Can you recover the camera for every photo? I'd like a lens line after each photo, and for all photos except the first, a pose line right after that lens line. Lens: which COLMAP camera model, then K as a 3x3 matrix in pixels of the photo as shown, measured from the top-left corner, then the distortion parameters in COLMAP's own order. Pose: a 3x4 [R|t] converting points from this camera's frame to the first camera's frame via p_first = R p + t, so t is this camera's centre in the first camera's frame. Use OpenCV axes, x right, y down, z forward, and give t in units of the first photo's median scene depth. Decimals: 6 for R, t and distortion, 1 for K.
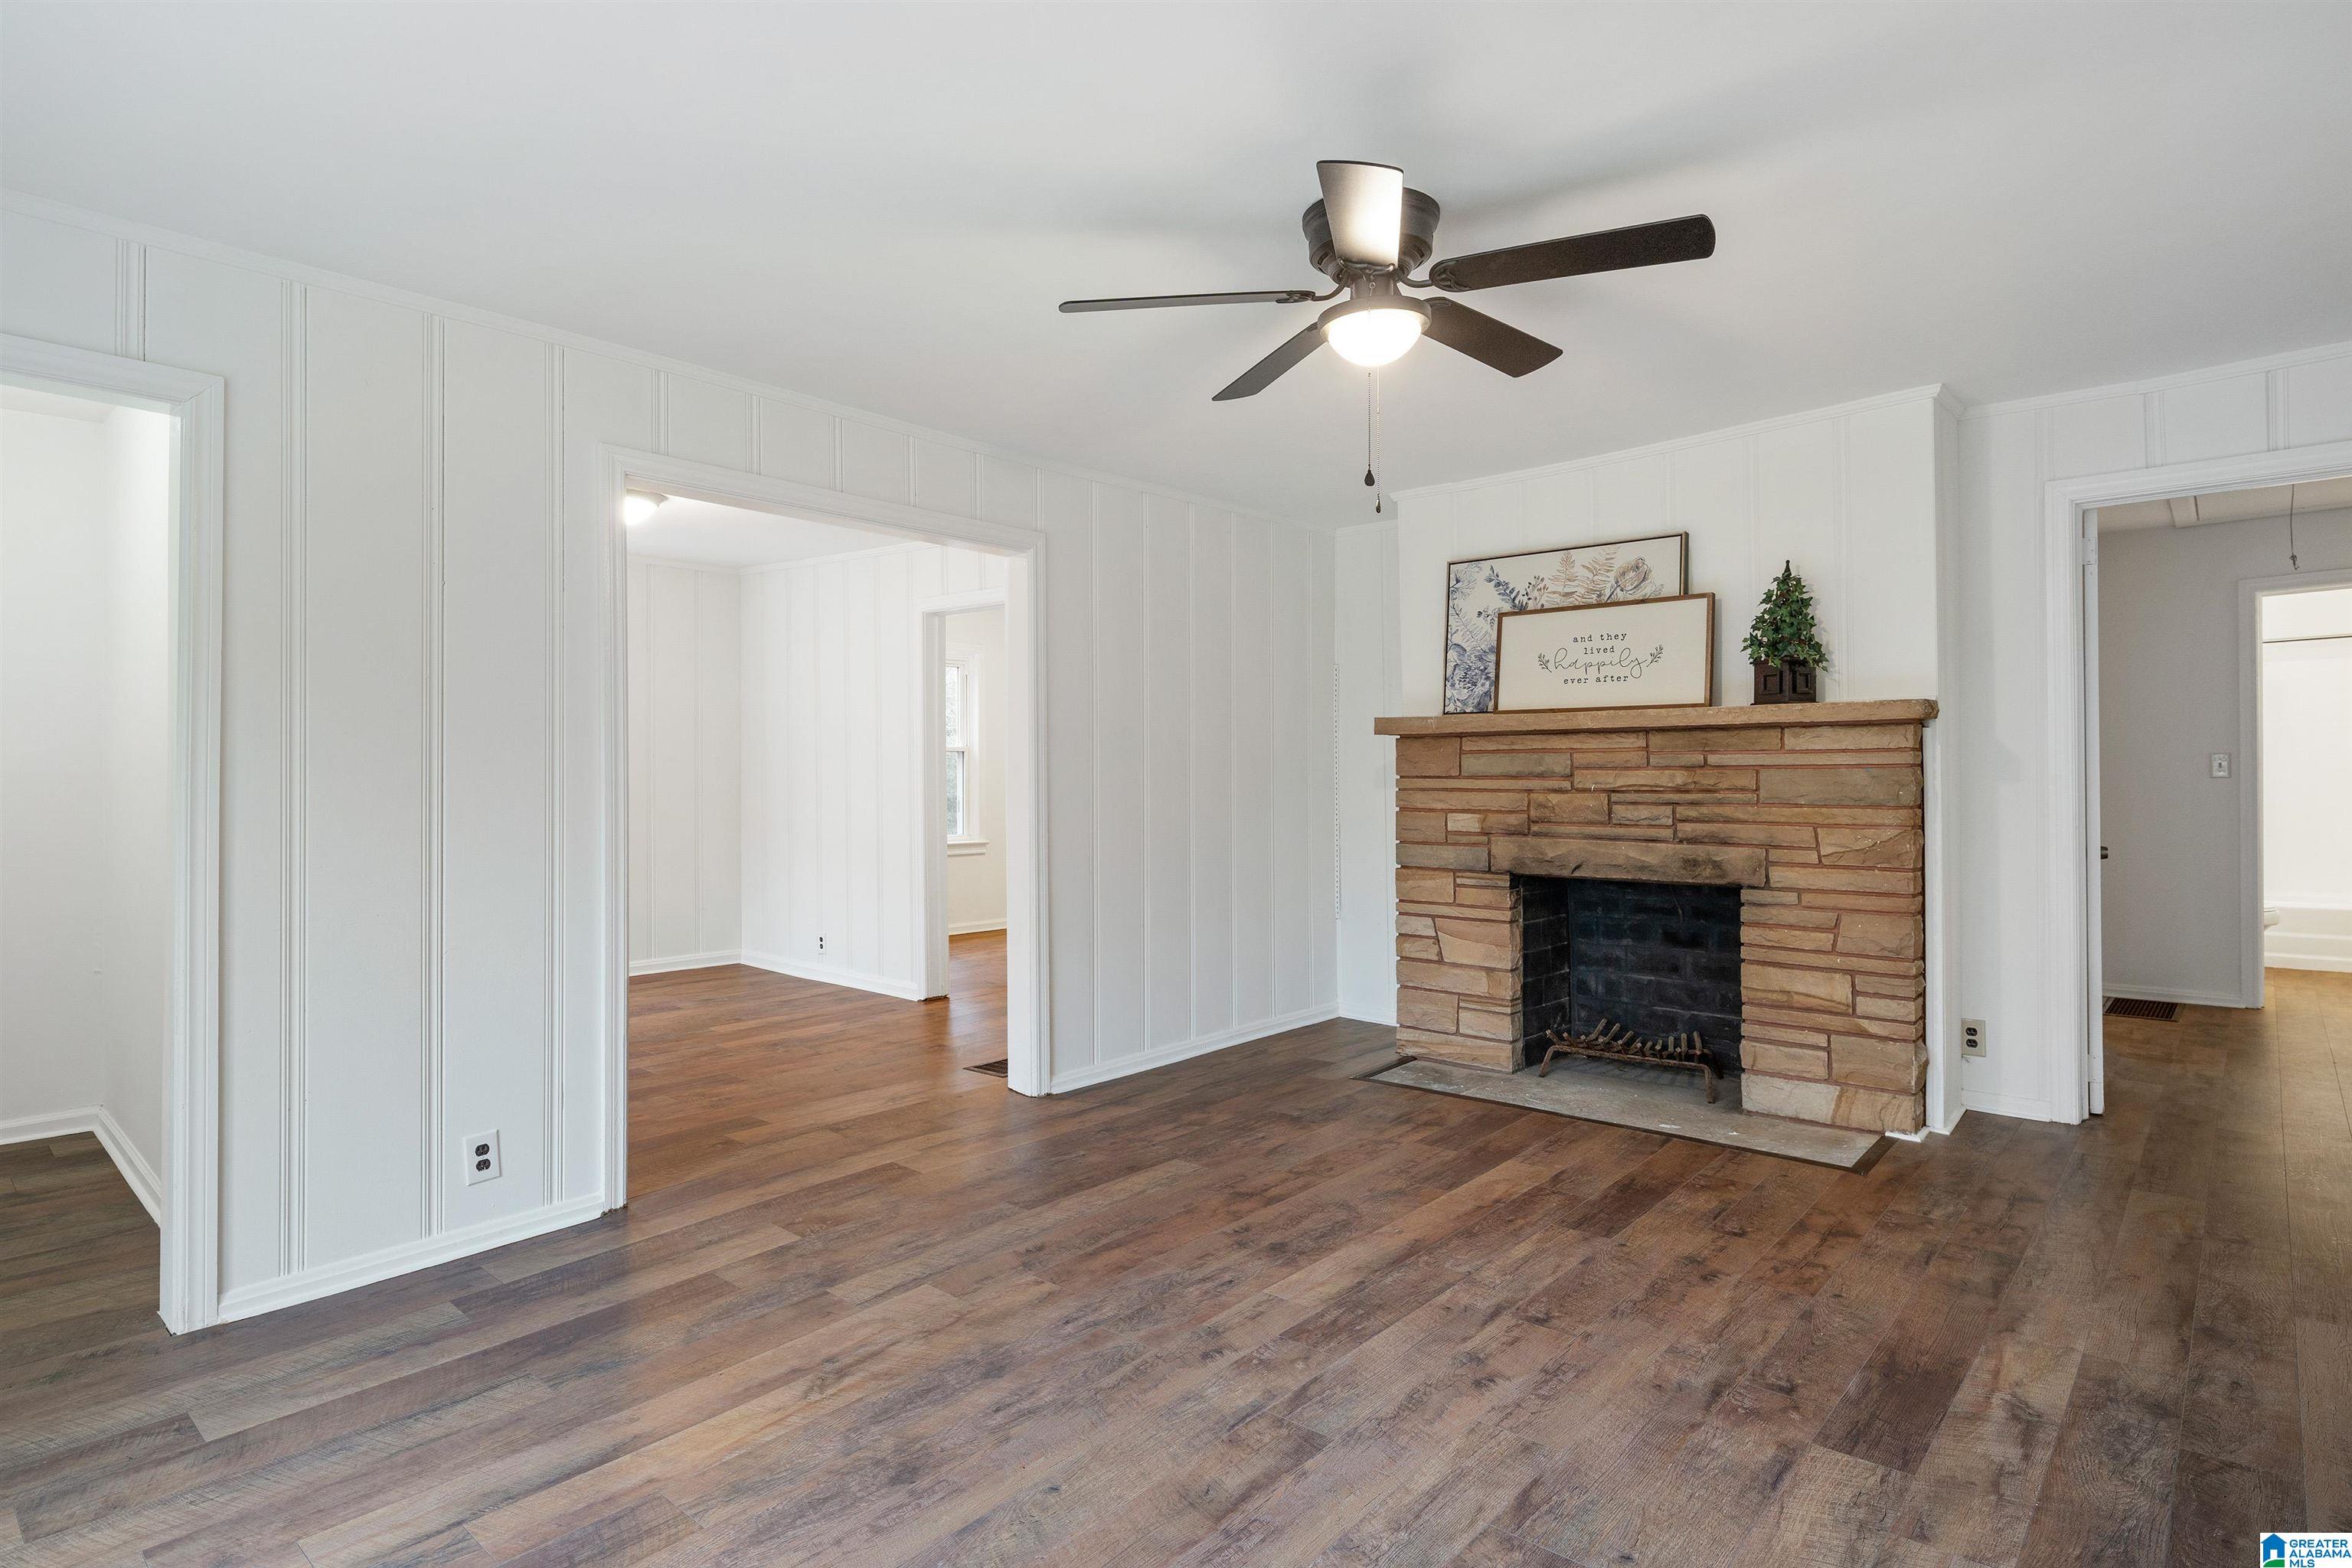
lens RADIAL K [[1217.7, 0, 1157.6], [0, 1217.7, 776.8], [0, 0, 1]] dist [0.003515, 0.001693]
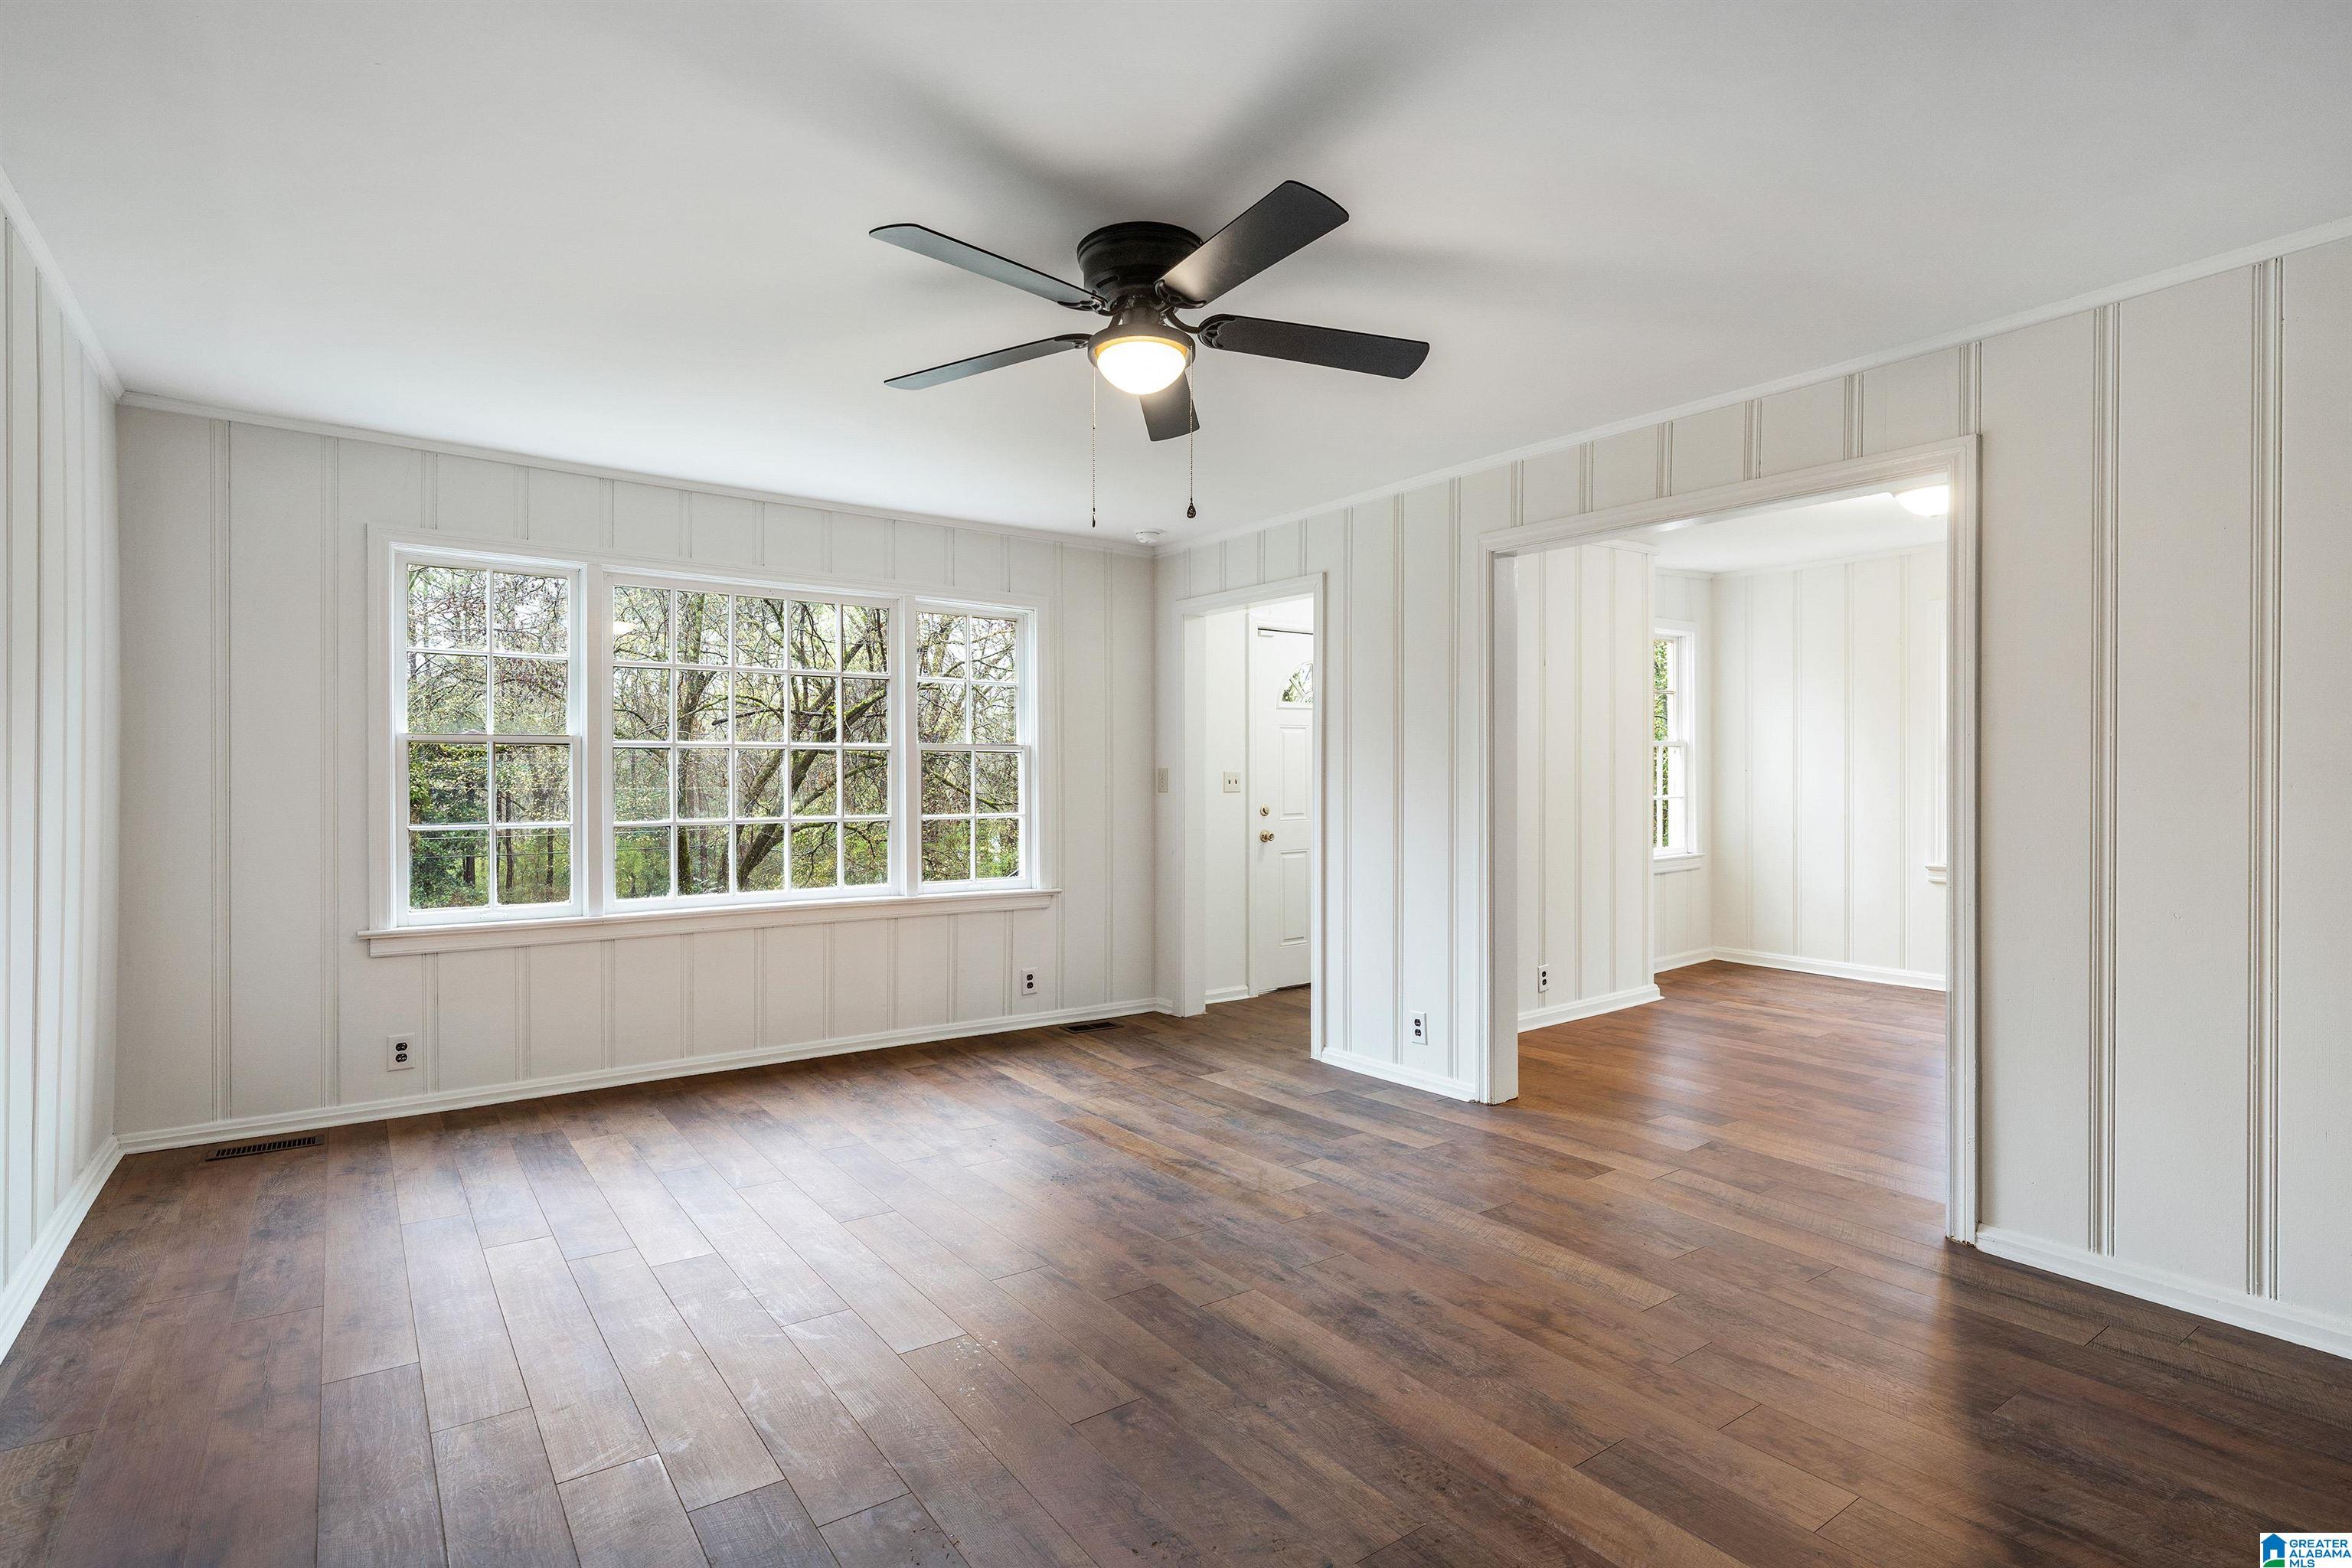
lens RADIAL K [[1155.3, 0, 1192.0], [0, 1155.3, 787.9], [0, 0, 1]] dist [-0.003622, -0.000310]
pose [[-0.203653, 0.016870, -0.978898, 0.832668], [0.002154, 0.999857, 0.016784, -0.013544], [0.979041, 0.001310, -0.203660, 0.916618]]
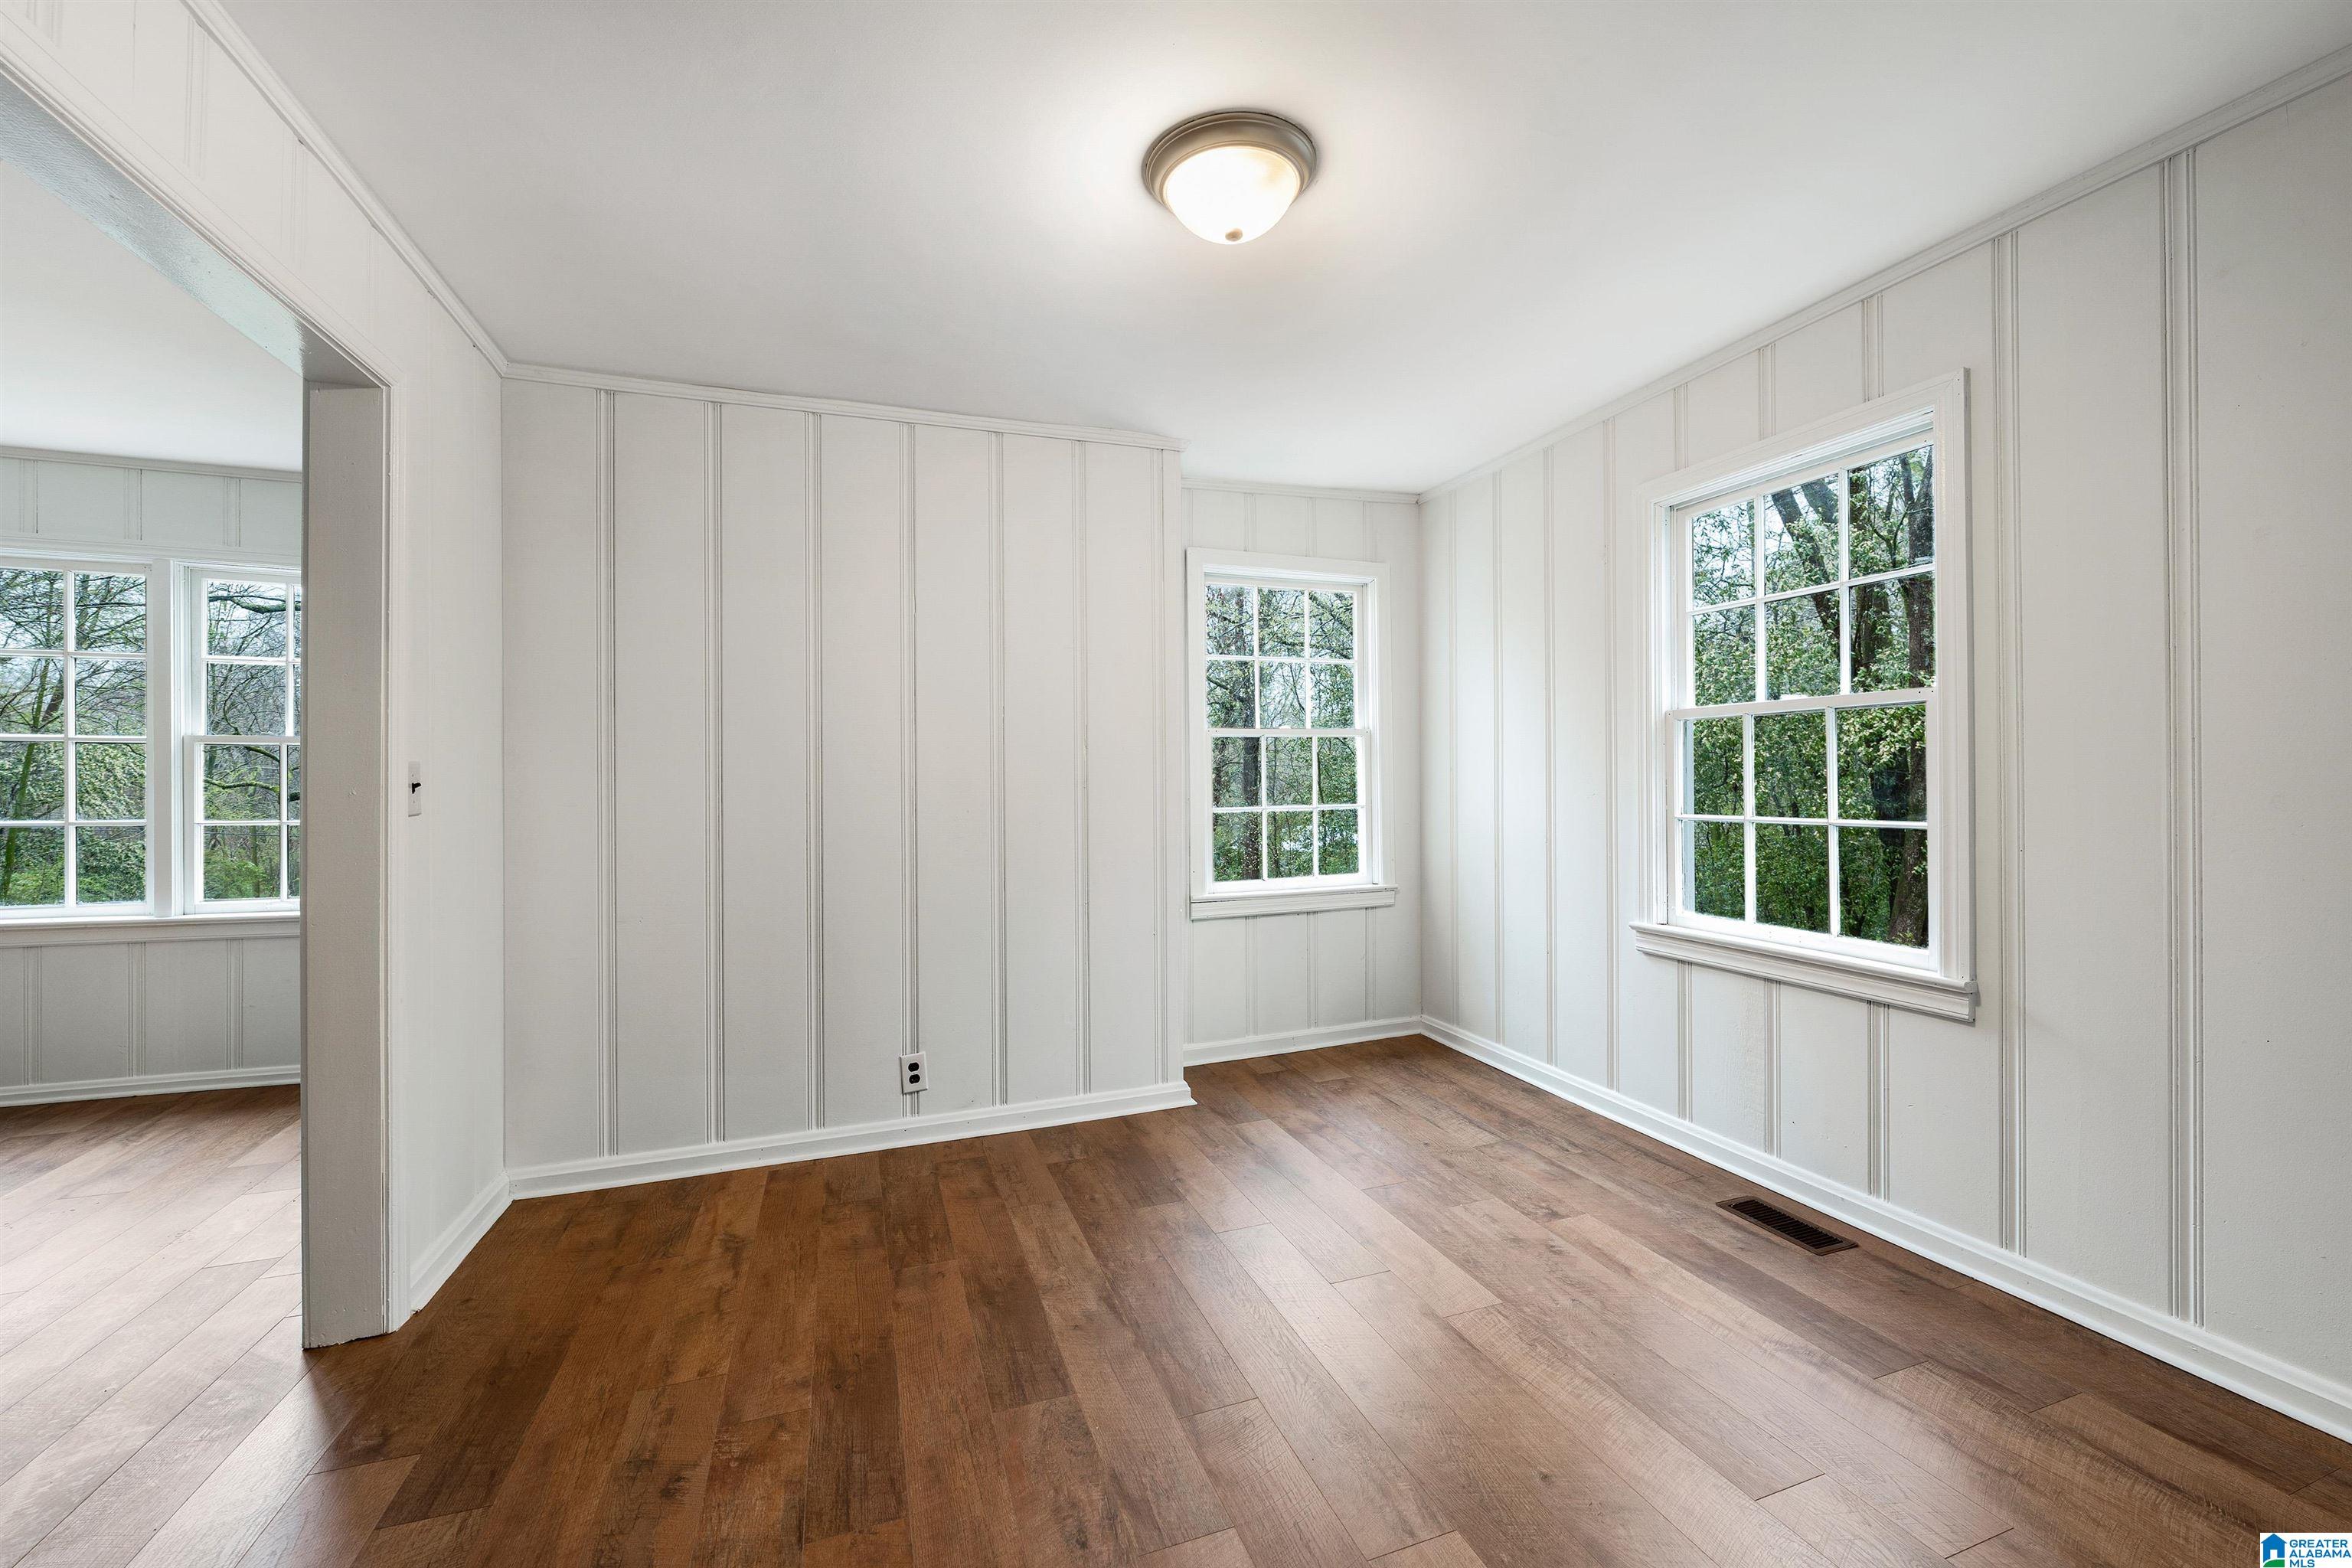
lens RADIAL K [[961.2, 0, 1227.0], [0, 961.2, 769.1], [0, 0, 1]] dist [0.010107, -0.000144]
pose [[-0.474039, 0.001294, -0.880503, -0.161148], [0.002046, 0.999998, 0.000369, -0.007754], [0.880501, -0.001626, -0.474041, 1.750789]]
